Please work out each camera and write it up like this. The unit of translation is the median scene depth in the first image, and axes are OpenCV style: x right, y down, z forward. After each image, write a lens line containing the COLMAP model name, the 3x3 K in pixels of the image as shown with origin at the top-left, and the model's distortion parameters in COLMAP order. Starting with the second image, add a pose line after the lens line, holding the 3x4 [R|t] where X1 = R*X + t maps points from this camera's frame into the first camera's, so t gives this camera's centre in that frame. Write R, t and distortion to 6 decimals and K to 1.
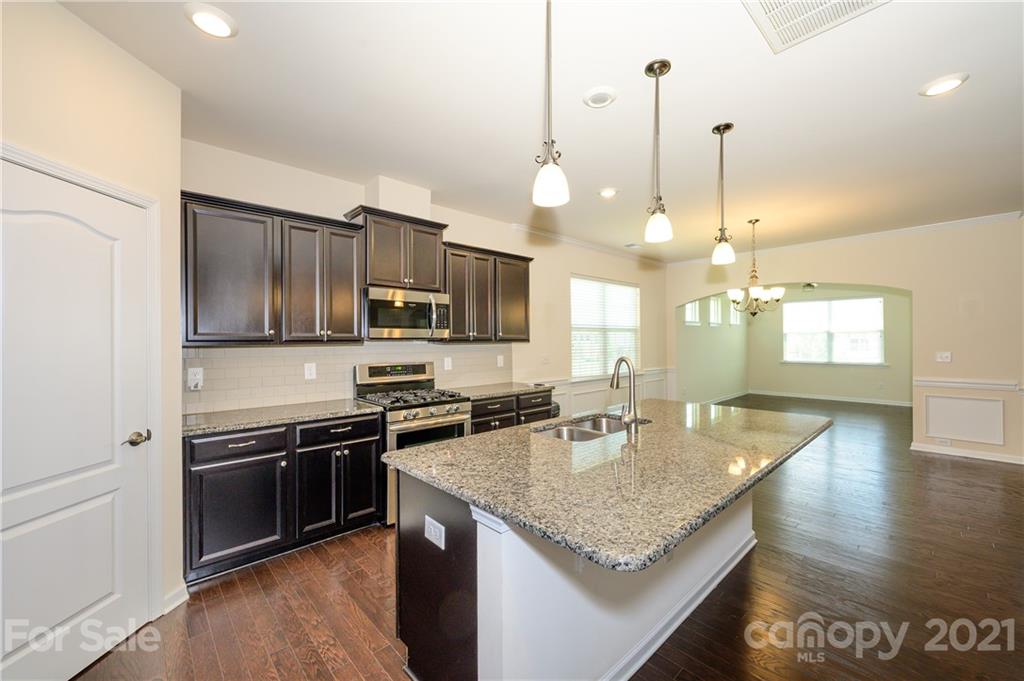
lens RADIAL K [[403.8, 0, 512.0], [0, 403.8, 340.5], [0, 0, 1]] dist [-0.000011, 0.000032]
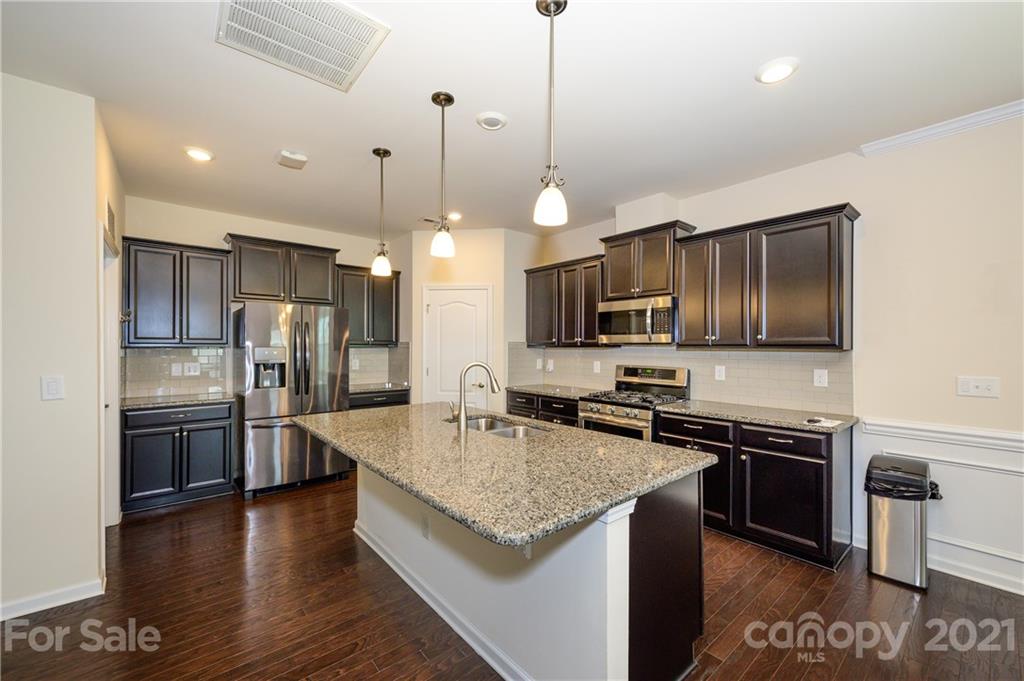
lens RADIAL K [[407.5, 0, 516.3], [0, 407.5, 342.8], [0, 0, 1]] dist [-0.002720, -0.000052]
pose [[-0.039678, -0.002461, -0.999209, 0.858083], [0.000553, 0.999997, -0.002485, -0.004511], [0.999212, -0.000651, -0.039677, 0.724864]]
